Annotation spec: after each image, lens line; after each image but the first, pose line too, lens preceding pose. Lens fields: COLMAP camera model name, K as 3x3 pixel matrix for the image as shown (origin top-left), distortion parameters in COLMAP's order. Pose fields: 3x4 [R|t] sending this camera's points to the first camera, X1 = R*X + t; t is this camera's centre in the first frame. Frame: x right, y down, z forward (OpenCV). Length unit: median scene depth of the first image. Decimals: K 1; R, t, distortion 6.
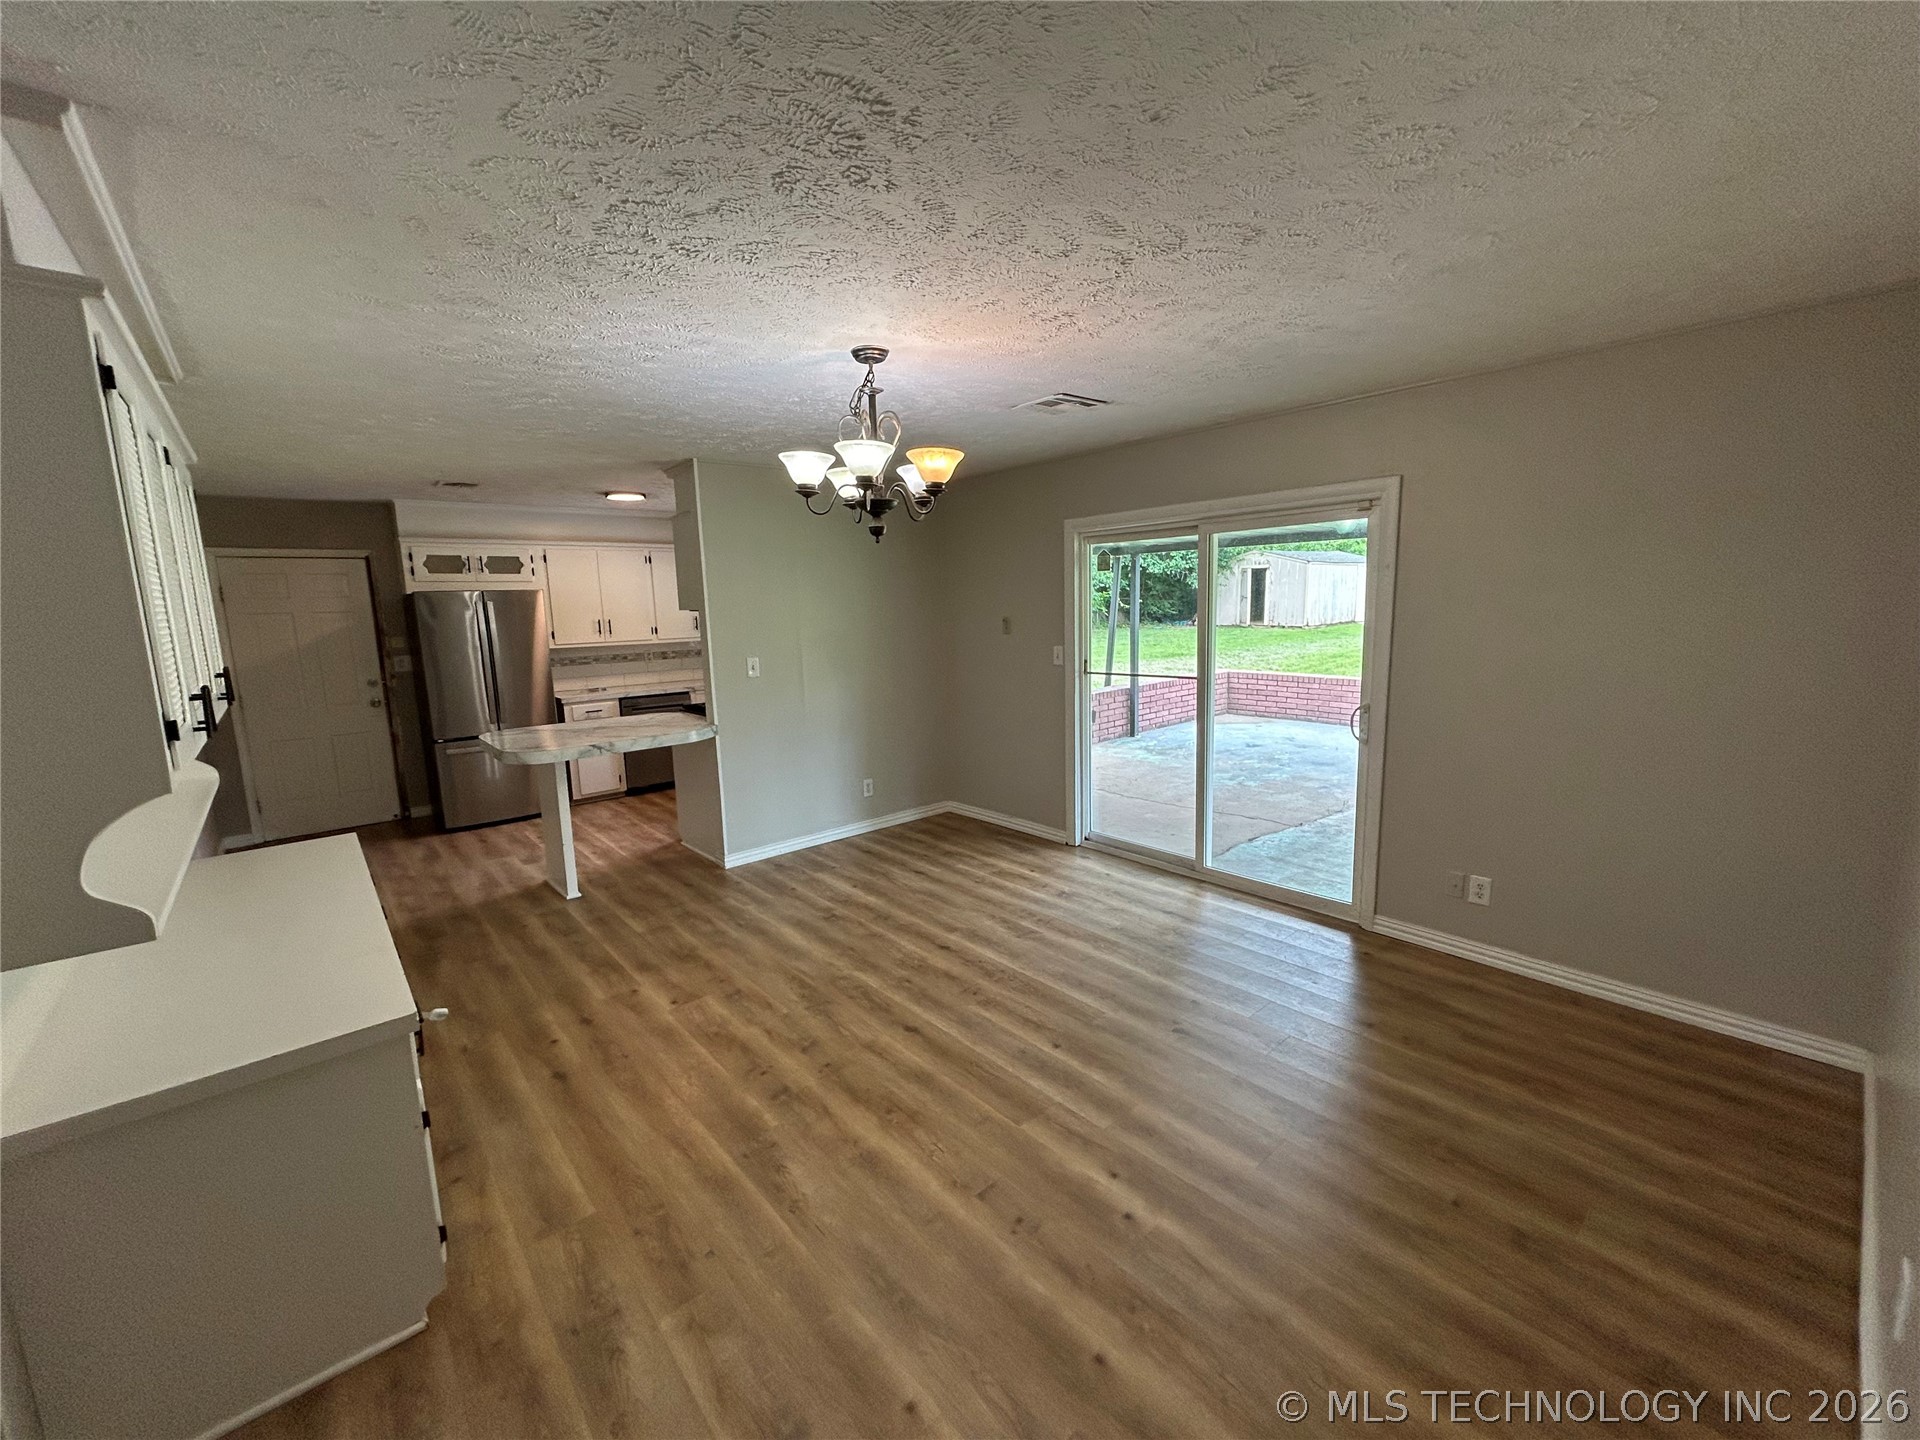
lens RADIAL K [[773.7, 0, 952.8], [0, 773.7, 722.4], [0, 0, 1]] dist [-0.000938, -0.000364]
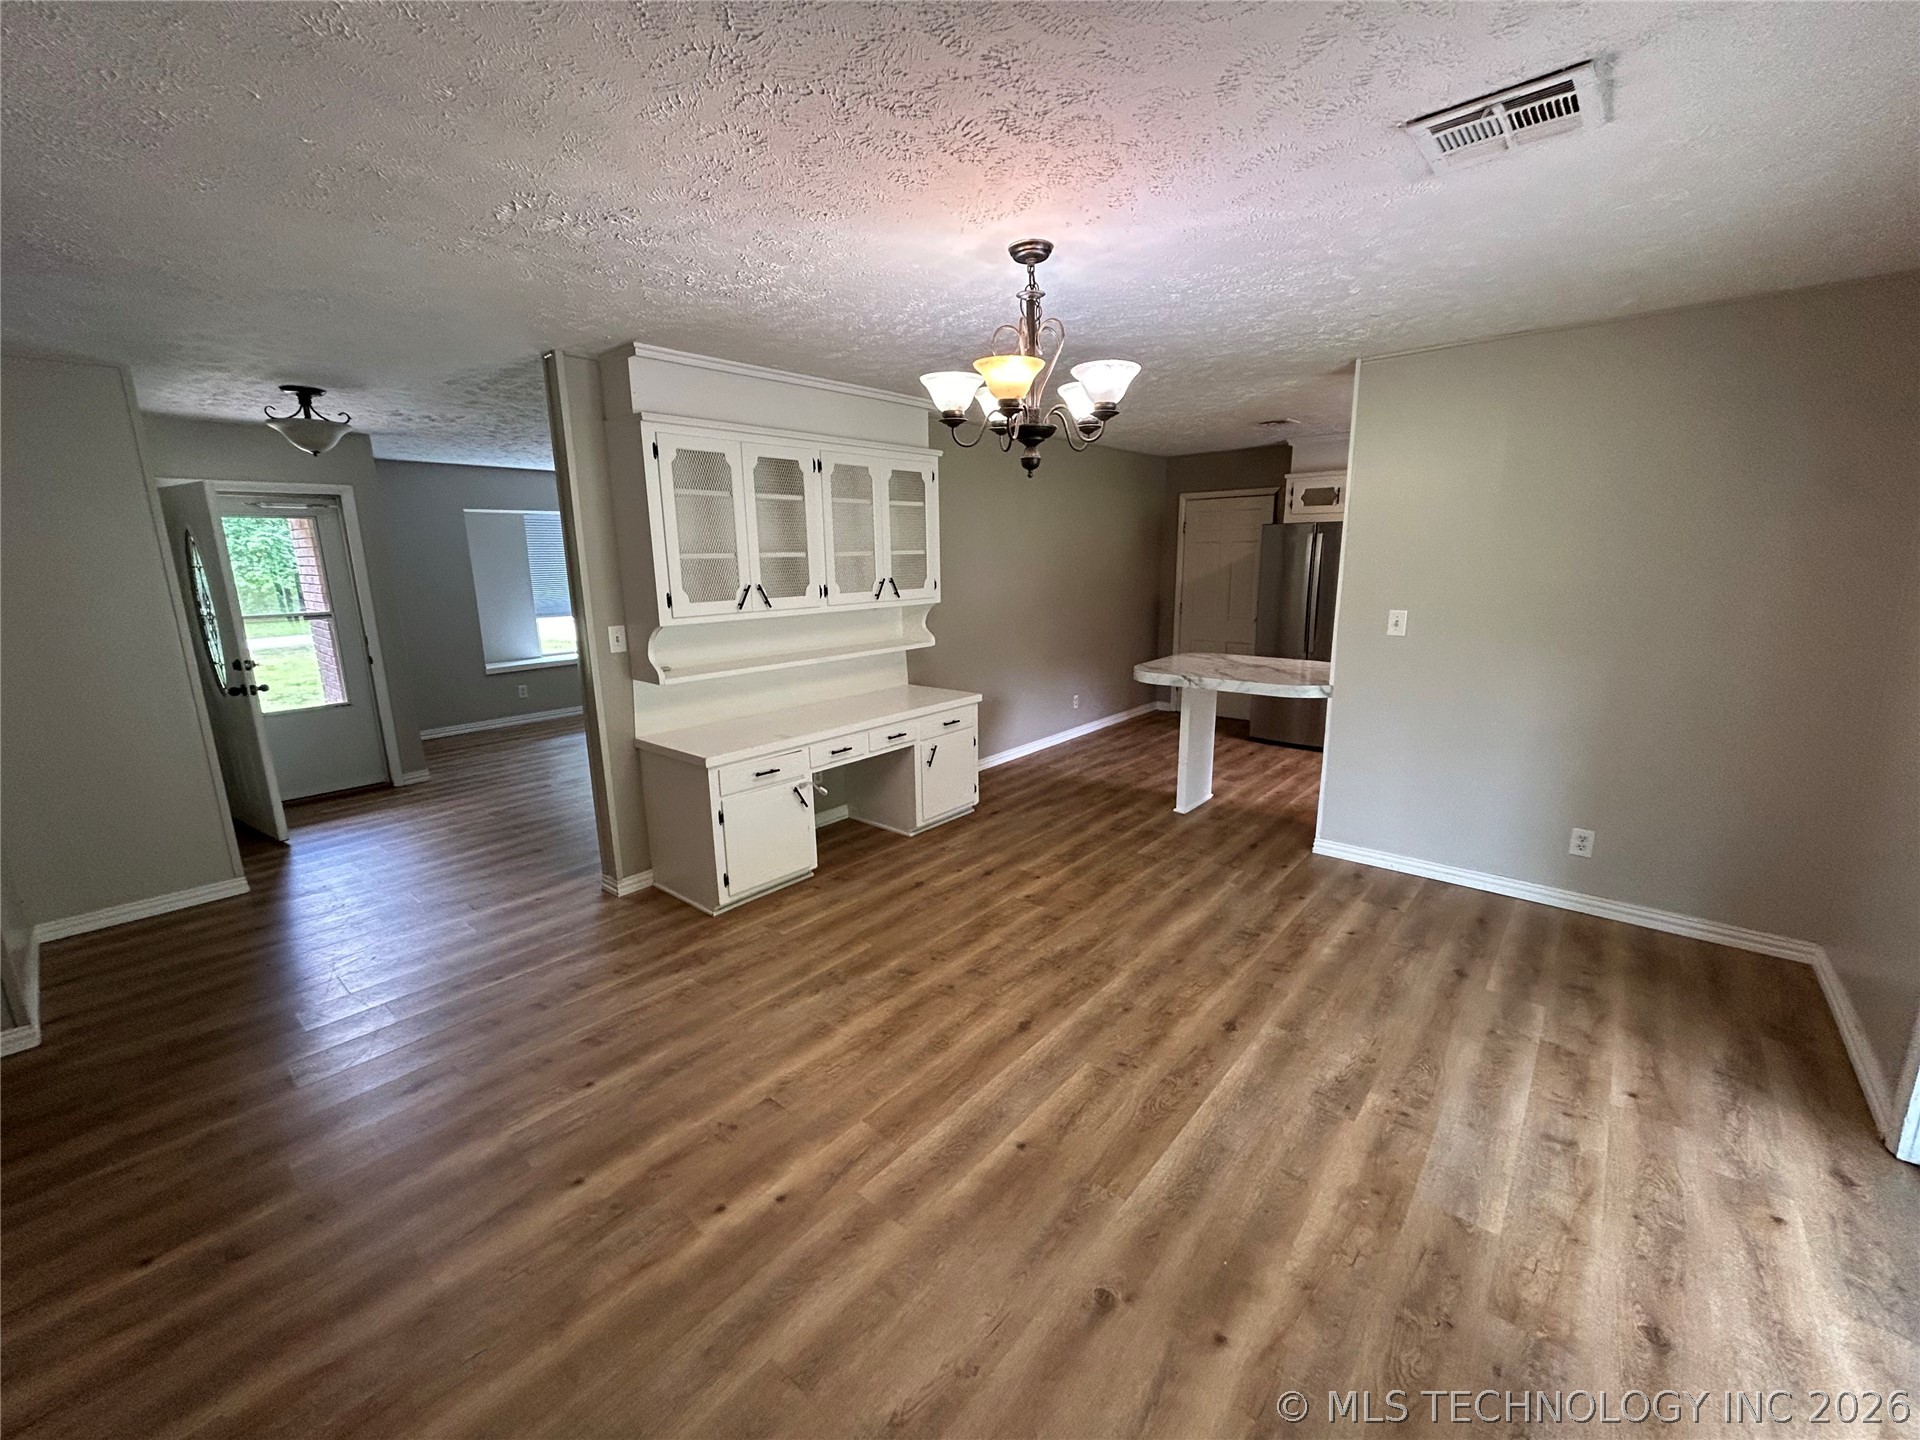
lens RADIAL K [[773.7, 0, 952.8], [0, 773.7, 720.4], [0, 0, 1]] dist [-0.000938, -0.000364]
pose [[0.143102, 0.235927, -0.961177, 0.570673], [-0.144721, 0.965721, 0.215496, -0.102875], [0.979070, 0.108265, 0.172340, 0.576564]]
